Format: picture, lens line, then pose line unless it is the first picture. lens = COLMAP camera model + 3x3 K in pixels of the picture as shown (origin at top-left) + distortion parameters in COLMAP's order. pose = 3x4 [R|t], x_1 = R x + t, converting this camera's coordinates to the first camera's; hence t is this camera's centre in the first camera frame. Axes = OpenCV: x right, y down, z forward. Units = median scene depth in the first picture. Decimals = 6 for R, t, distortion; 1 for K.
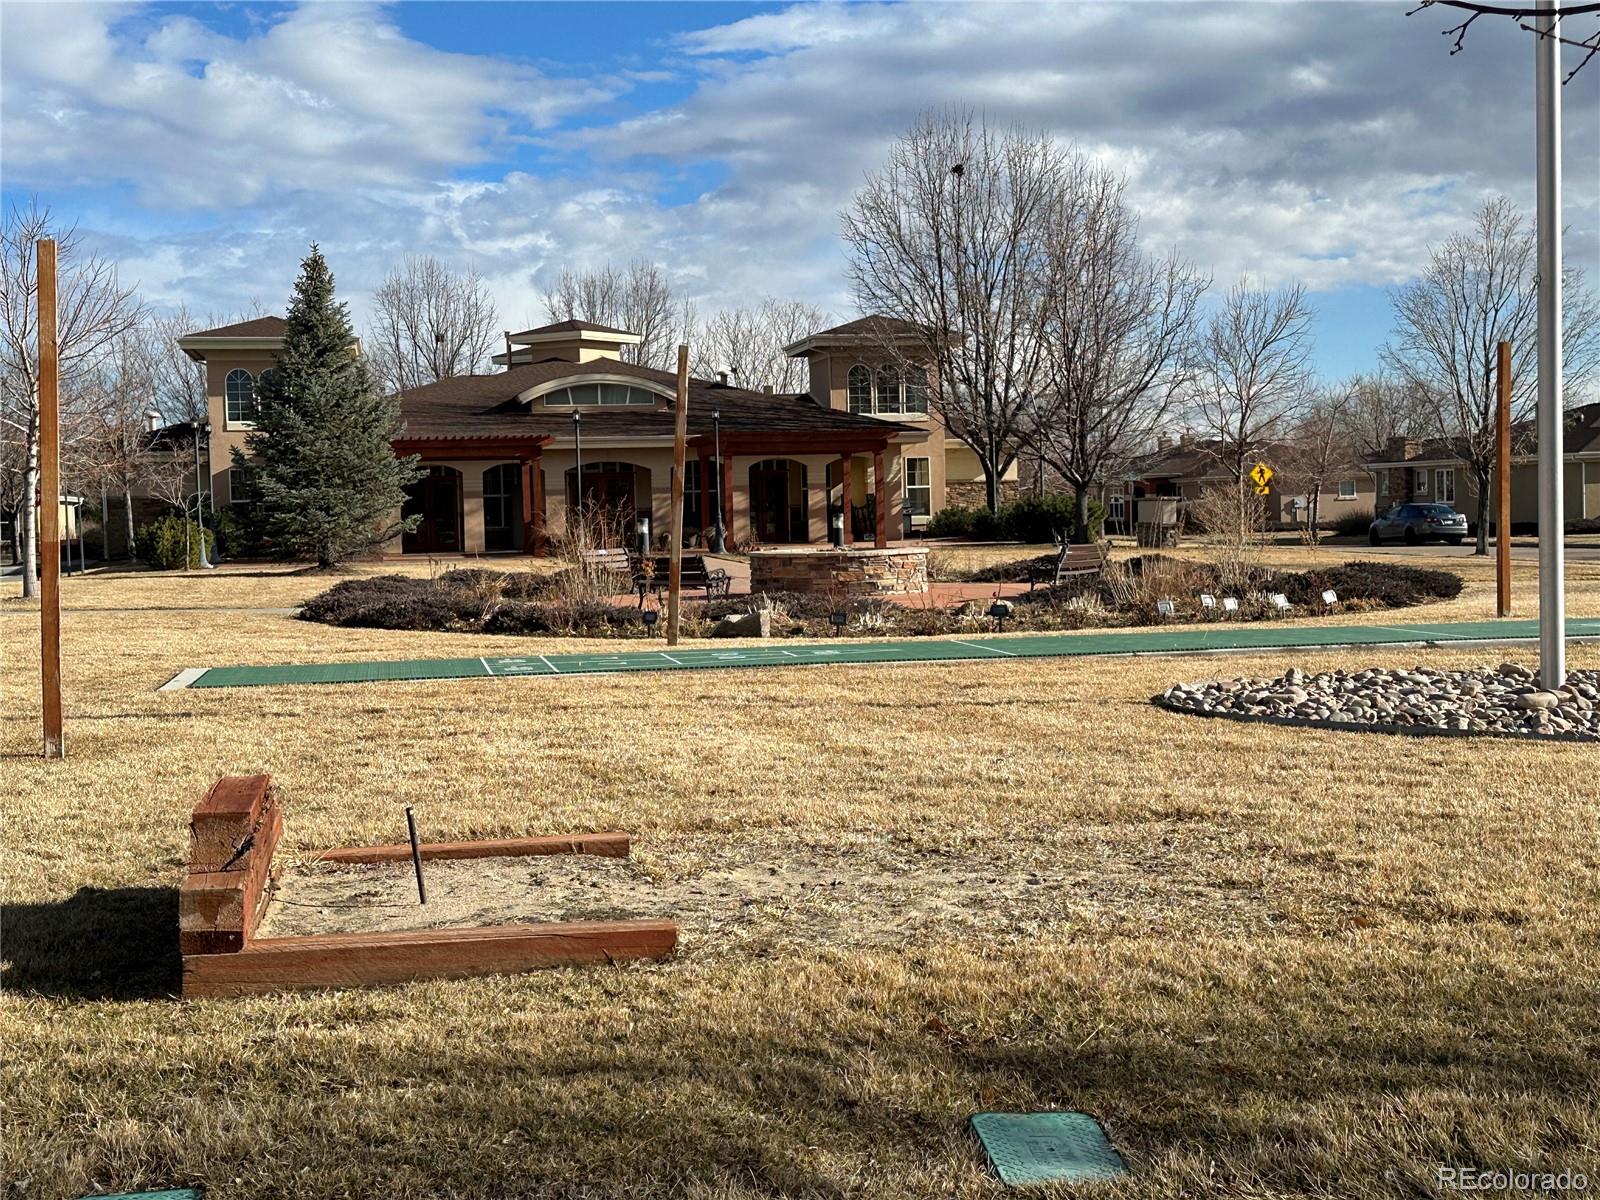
lens RADIAL K [[2200.1, 0, 800.0], [0, 2200.1, 600.0], [0, 0, 1]] dist [0.015034, 0.013561]
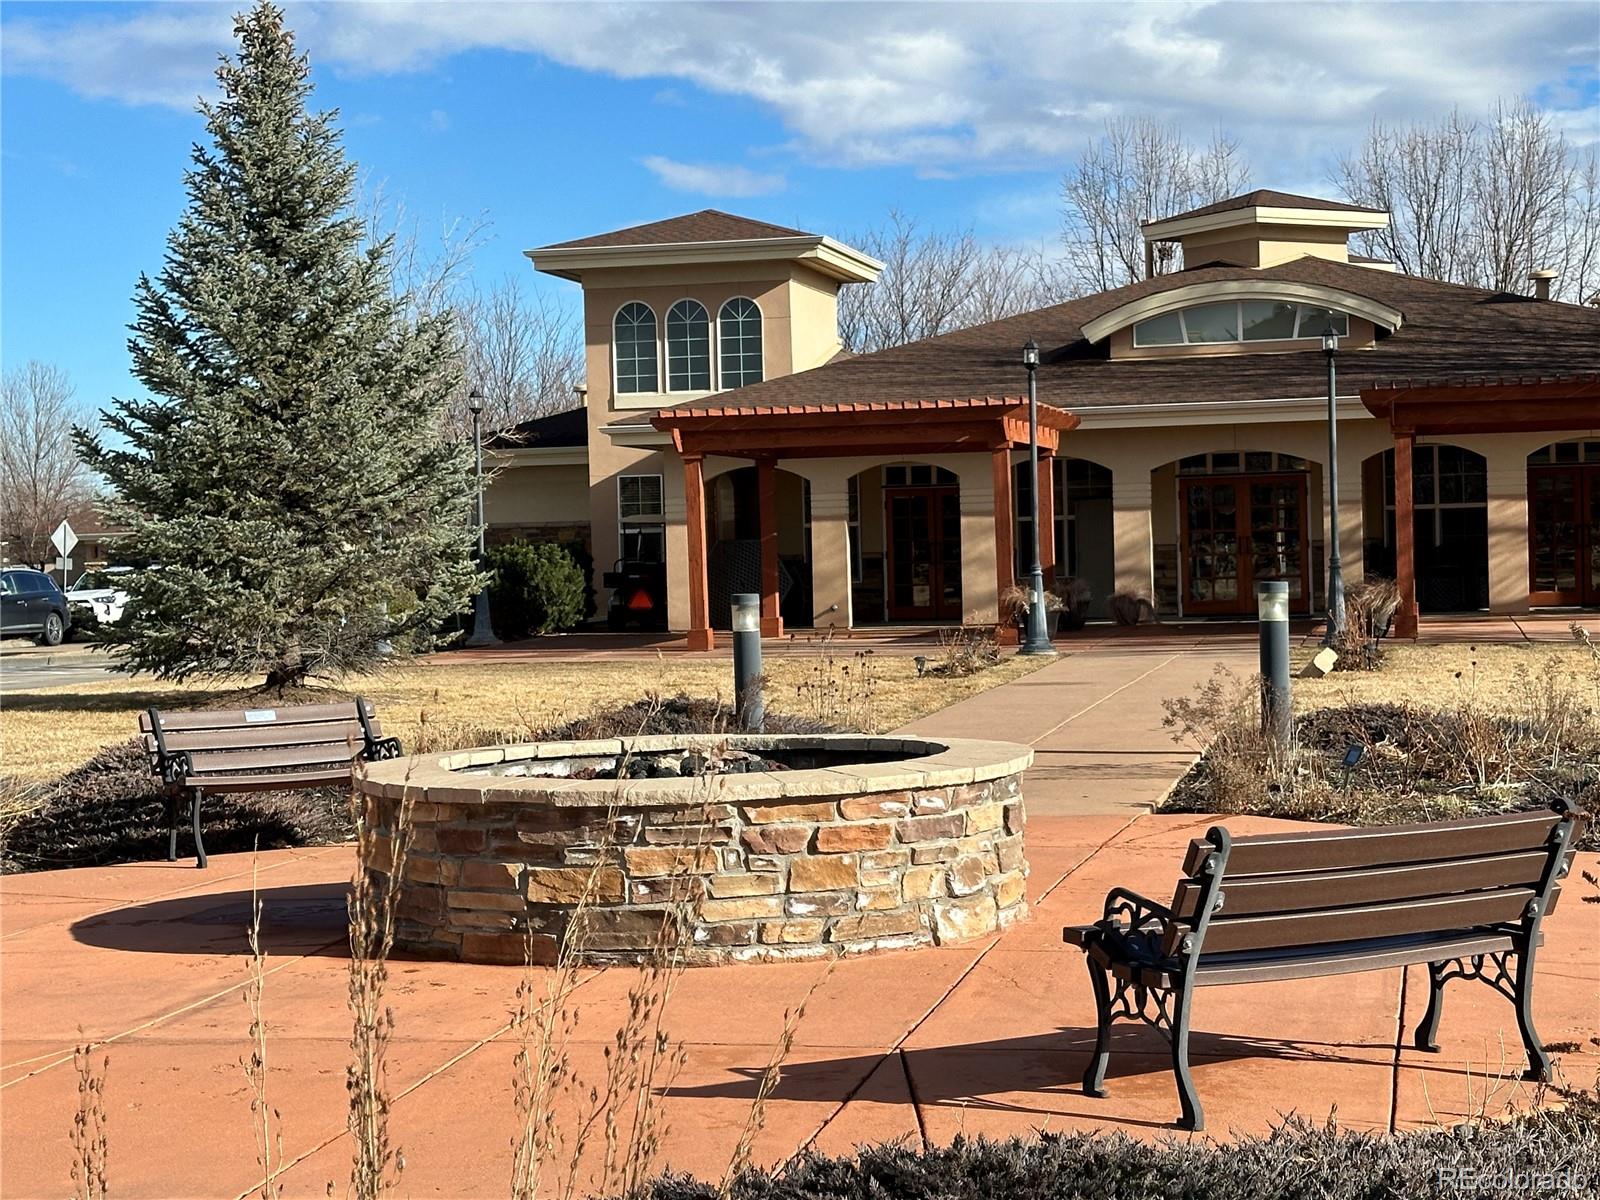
lens RADIAL K [[2736.2, 0, 800.0], [0, 2736.2, 600.0], [0, 0, 1]] dist [0.005356, -0.036562]
pose [[0.902396, 0.007146, -0.430848, 0.091631], [-0.012761, 0.999867, -0.010144, -0.020611], [0.430719, 0.014652, 0.902367, 0.379148]]
